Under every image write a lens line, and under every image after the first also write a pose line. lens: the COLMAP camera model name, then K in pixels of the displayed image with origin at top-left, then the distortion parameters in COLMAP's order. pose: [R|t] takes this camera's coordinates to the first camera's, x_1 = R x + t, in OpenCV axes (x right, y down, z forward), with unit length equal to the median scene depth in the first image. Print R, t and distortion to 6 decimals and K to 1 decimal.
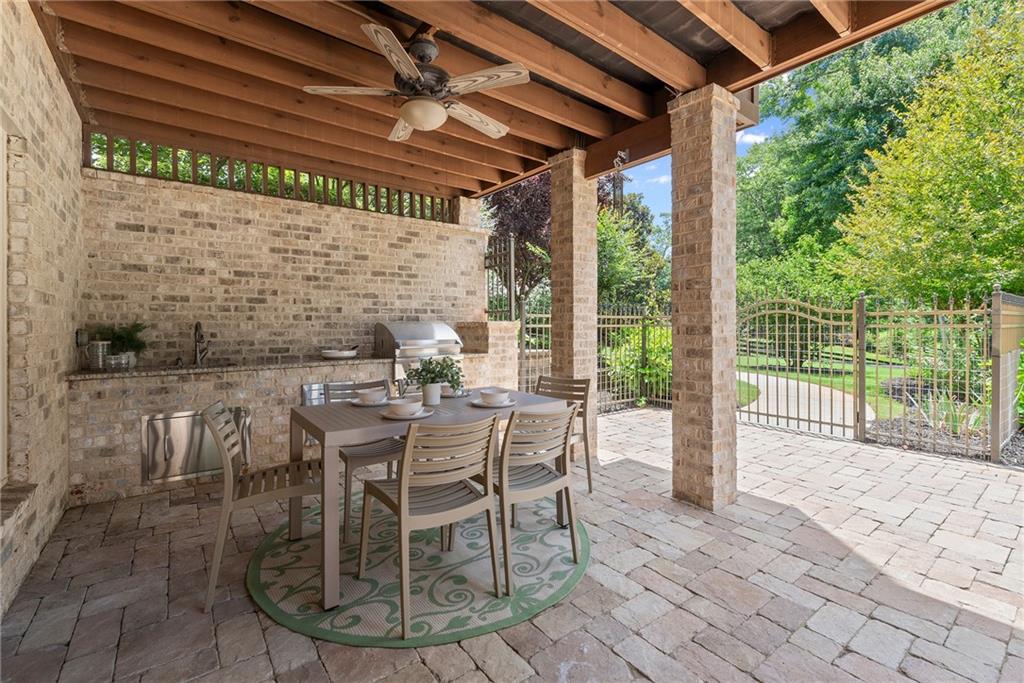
lens RADIAL K [[442.9, 0, 520.5], [0, 442.9, 336.8], [0, 0, 1]] dist [0.004048, -0.001223]
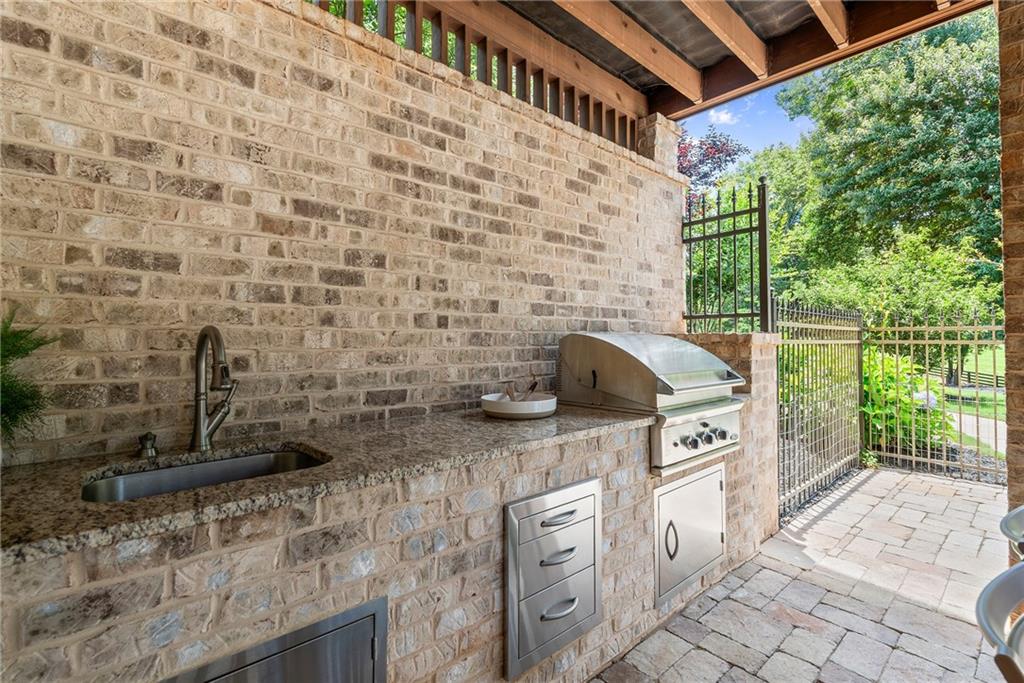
lens RADIAL K [[442.9, 0, 502.4], [0, 442.9, 338.5], [0, 0, 1]] dist [0.004048, -0.001223]
pose [[0.998006, 0.006381, 0.062792, -0.468864], [-0.004625, 0.999595, -0.028079, -0.014638], [-0.062946, 0.027733, 0.997632, 0.579634]]
